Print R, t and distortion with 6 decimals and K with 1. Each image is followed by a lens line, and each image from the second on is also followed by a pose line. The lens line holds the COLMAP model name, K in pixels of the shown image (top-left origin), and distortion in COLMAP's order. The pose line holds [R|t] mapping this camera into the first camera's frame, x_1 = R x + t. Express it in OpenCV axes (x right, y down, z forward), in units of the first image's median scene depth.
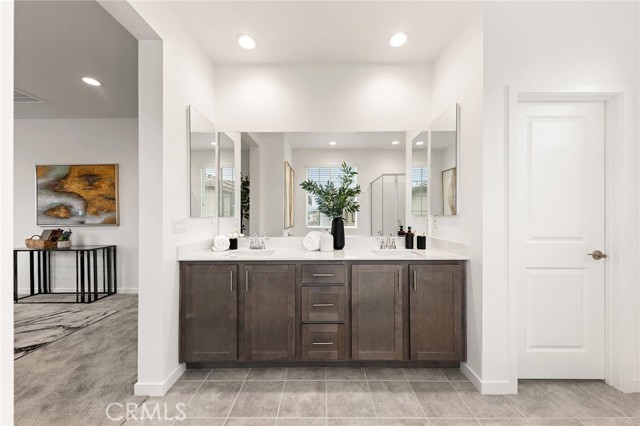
lens RADIAL K [[220.1, 0, 323.9], [0, 220.1, 218.4], [0, 0, 1]] dist [-0.000313, -0.000569]
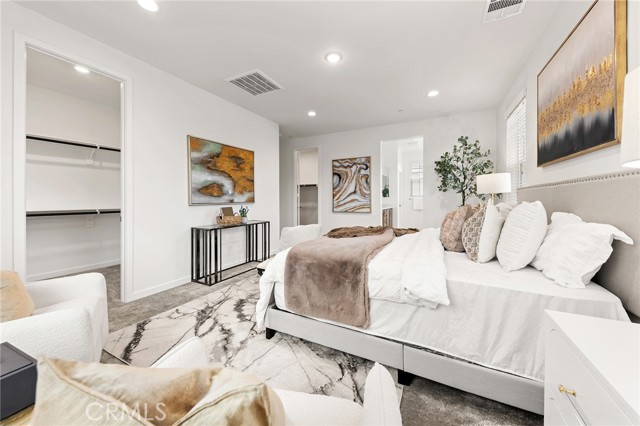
lens RADIAL K [[234.0, 0, 340.0], [0, 234.0, 200.0], [0, 0, 1]] dist [-0.001322, -0.000148]
pose [[0.391193, 0.001672, 0.920307, -1.931724], [0.009830, 0.999934, -0.005996, 0.025825], [-0.920256, 0.011392, 0.391150, 0.080872]]
